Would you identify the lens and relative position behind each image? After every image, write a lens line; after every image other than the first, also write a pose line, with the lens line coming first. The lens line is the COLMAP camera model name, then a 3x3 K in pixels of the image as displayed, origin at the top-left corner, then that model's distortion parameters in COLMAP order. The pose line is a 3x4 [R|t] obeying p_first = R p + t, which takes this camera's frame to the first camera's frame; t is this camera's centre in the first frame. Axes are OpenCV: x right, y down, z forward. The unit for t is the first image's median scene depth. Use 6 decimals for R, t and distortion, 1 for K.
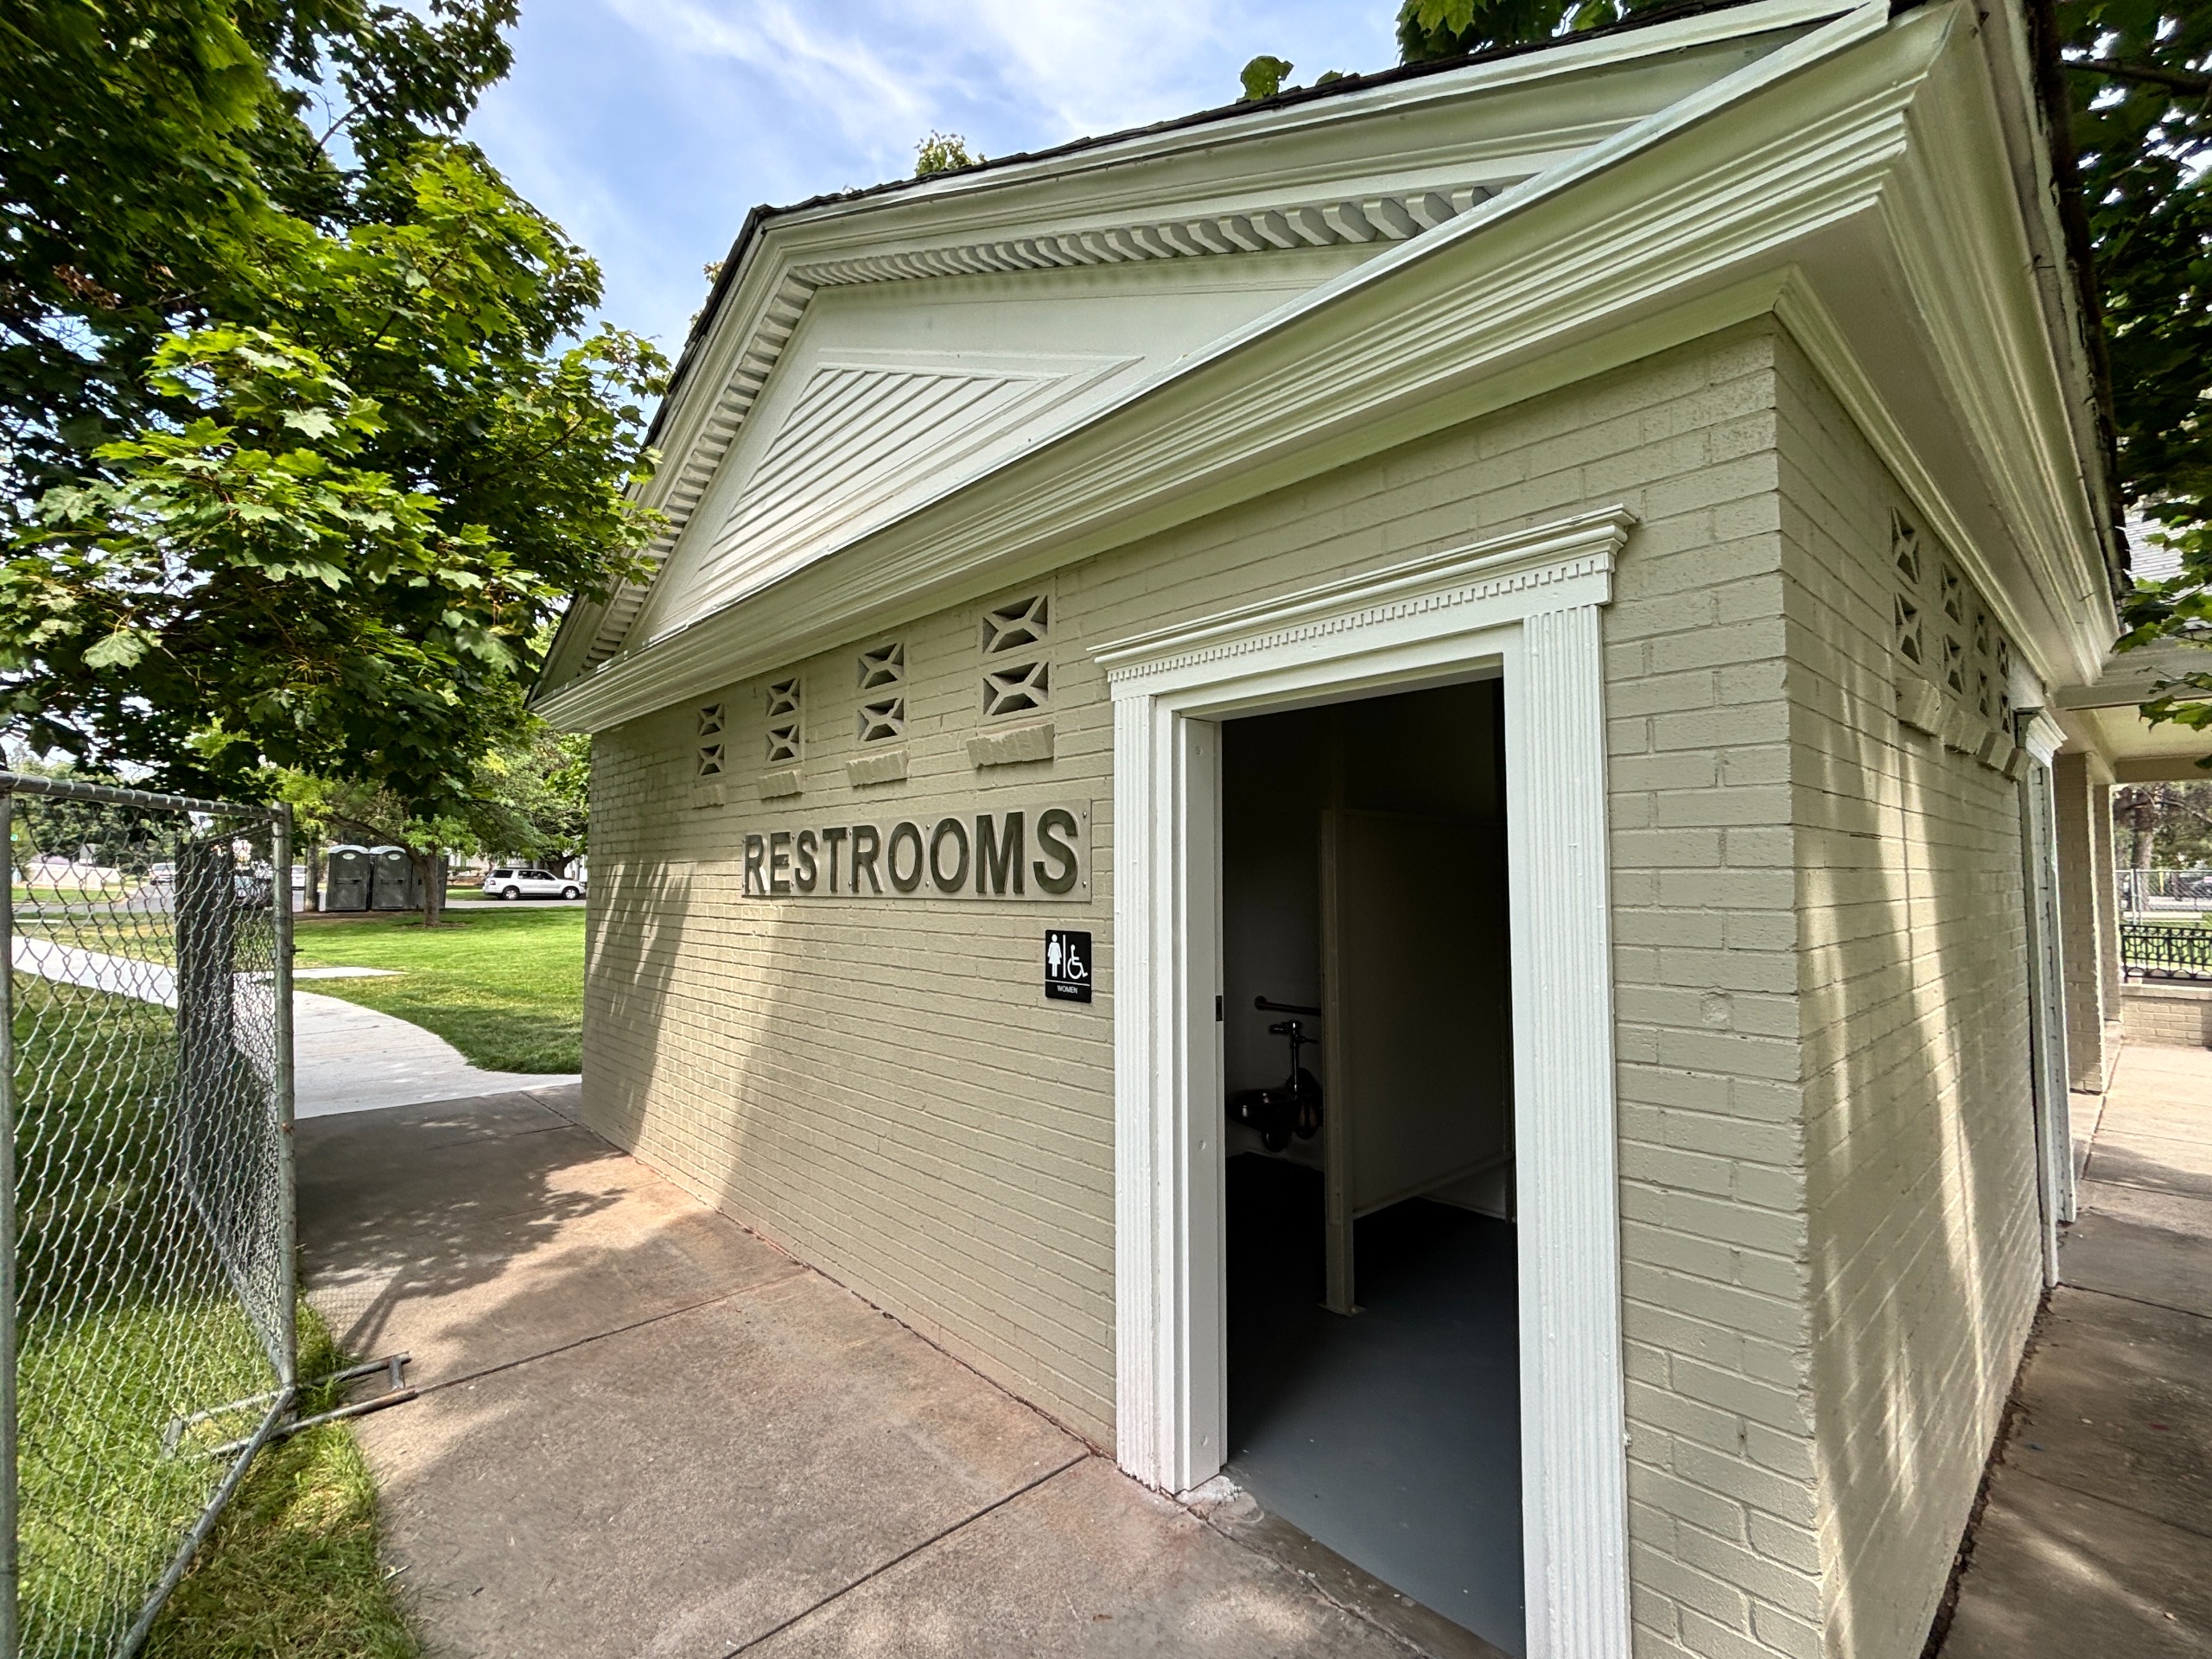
lens RADIAL K [[984.0, 0, 1098.4], [0, 984.0, 834.5], [0, 0, 1]] dist [0.023380, 0.000096]
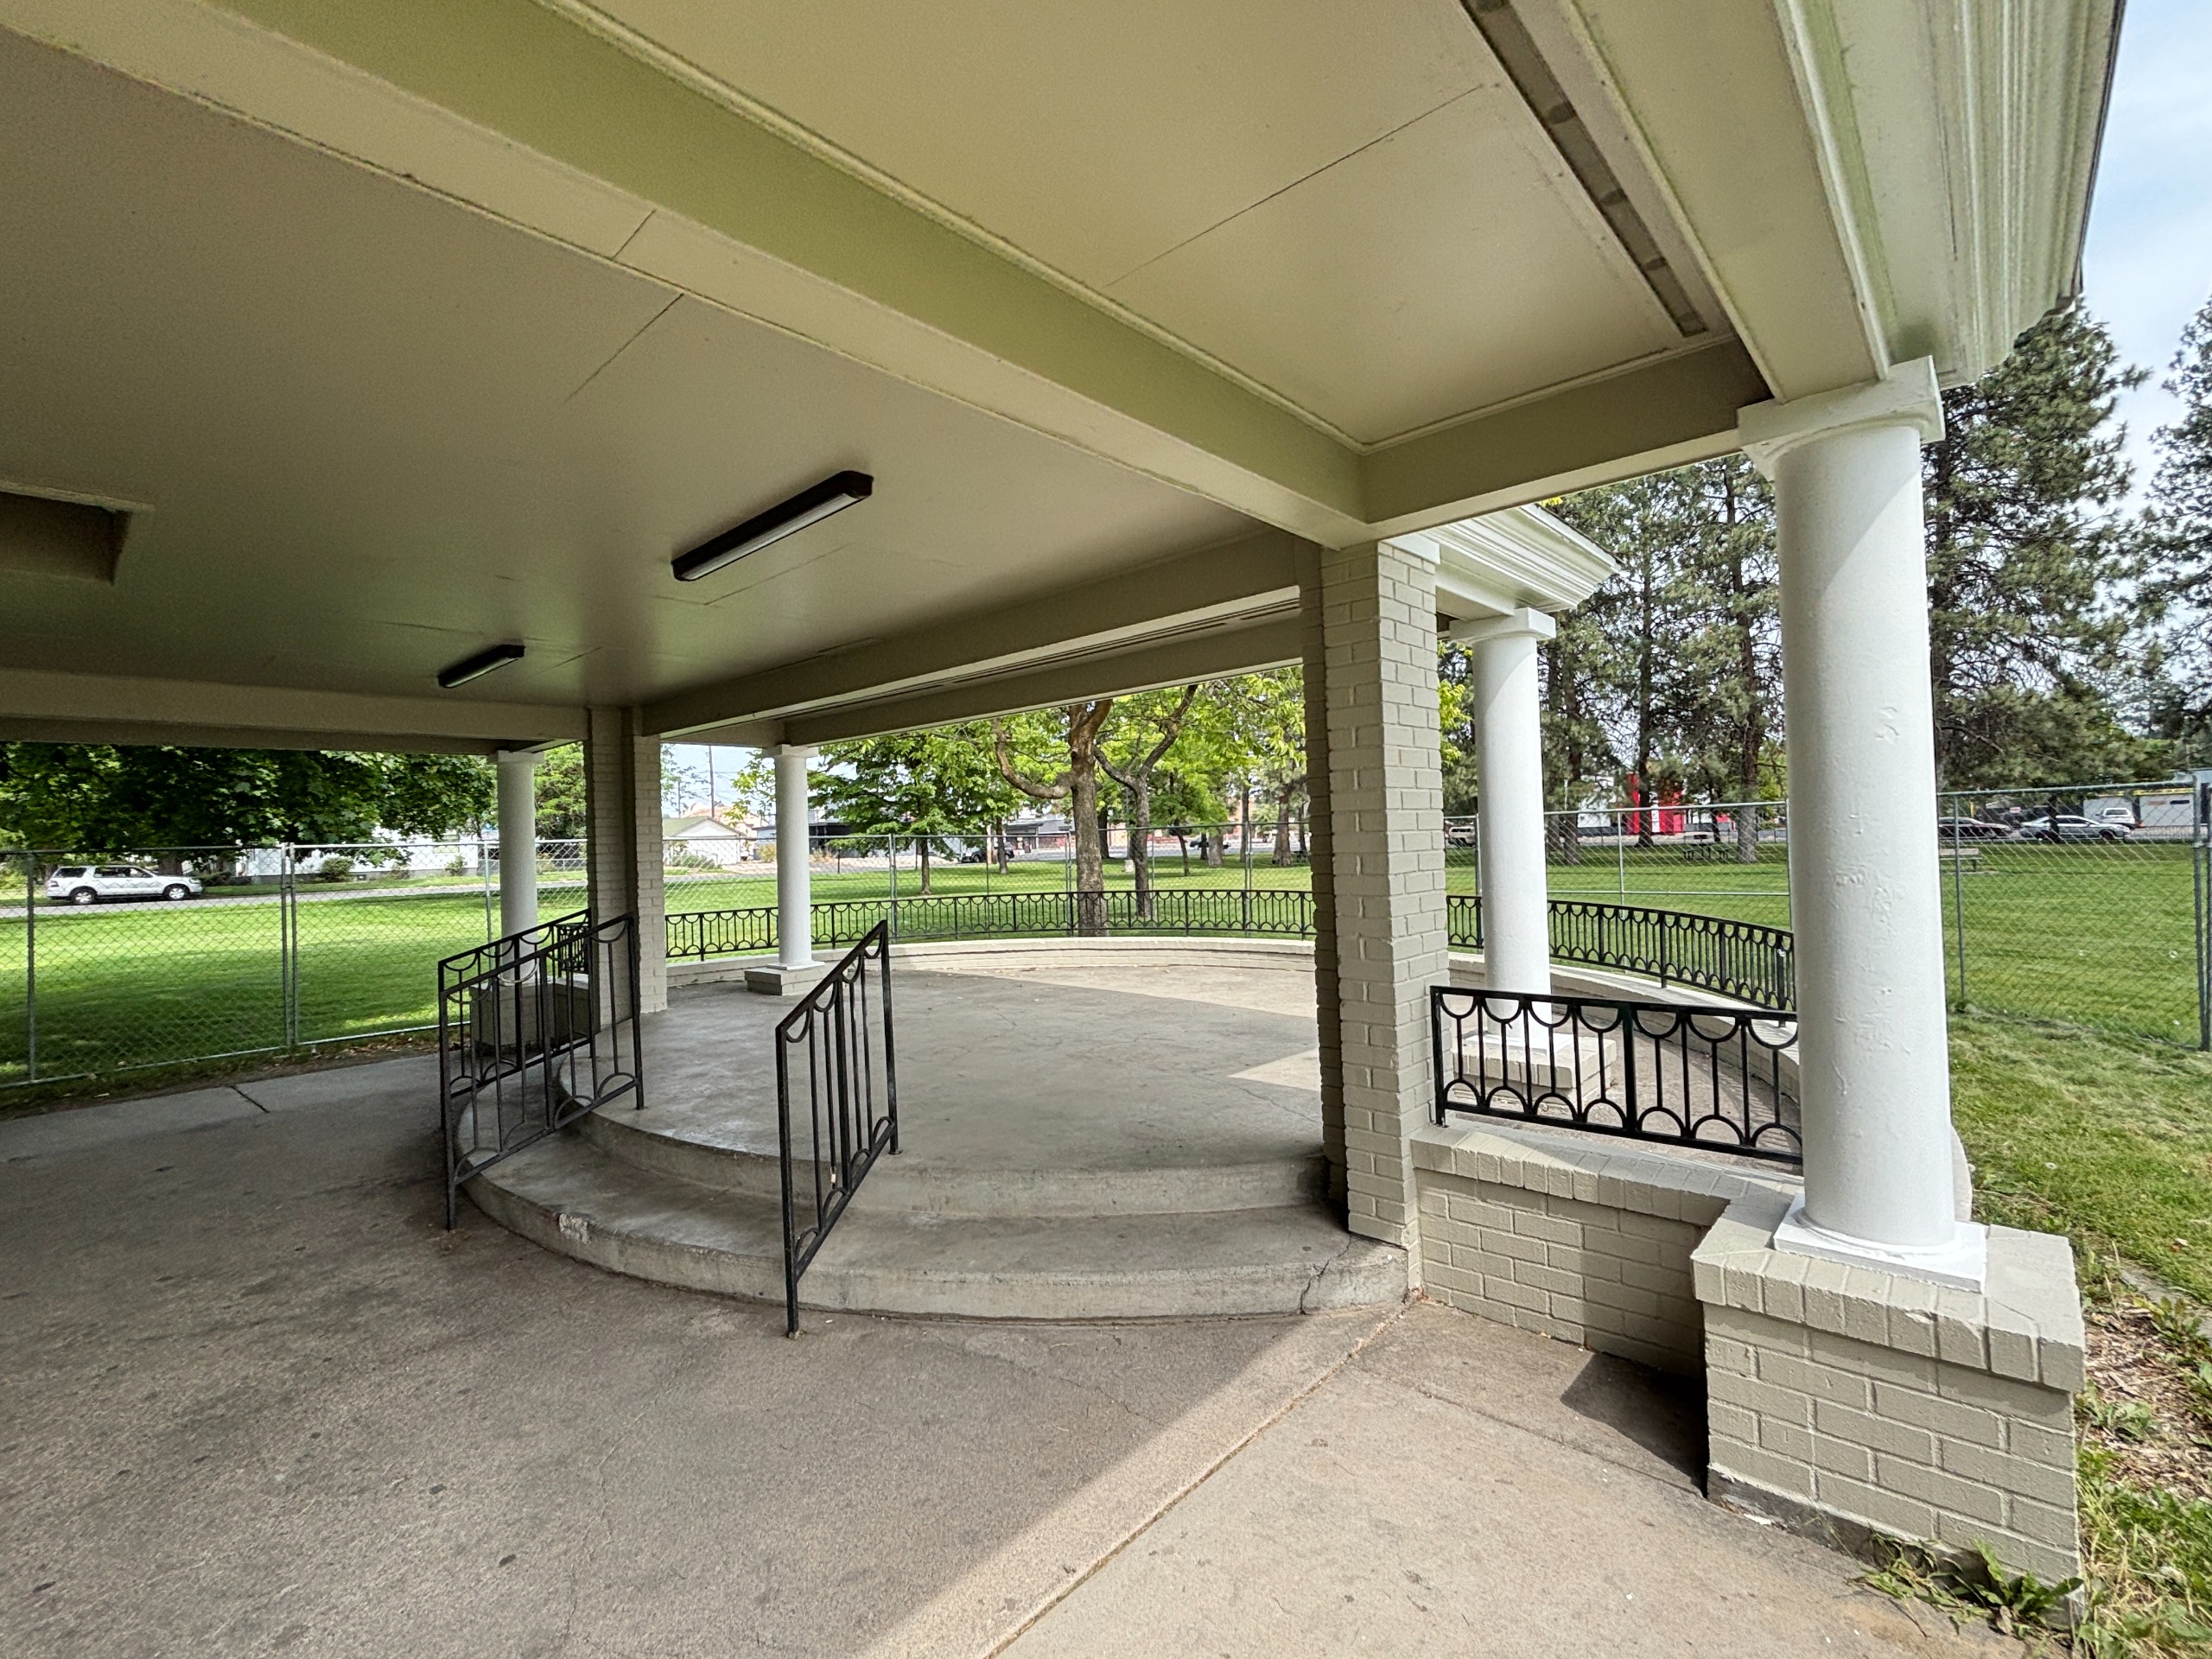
lens RADIAL K [[984.0, 0, 1099.8], [0, 984.0, 828.9], [0, 0, 1]] dist [0.023380, 0.000096]
pose [[0.995310, -0.031818, 0.091359, 0.151215], [0.029322, 0.999163, 0.028532, 0.006009], [-0.092190, -0.025719, 0.995409, 0.117238]]
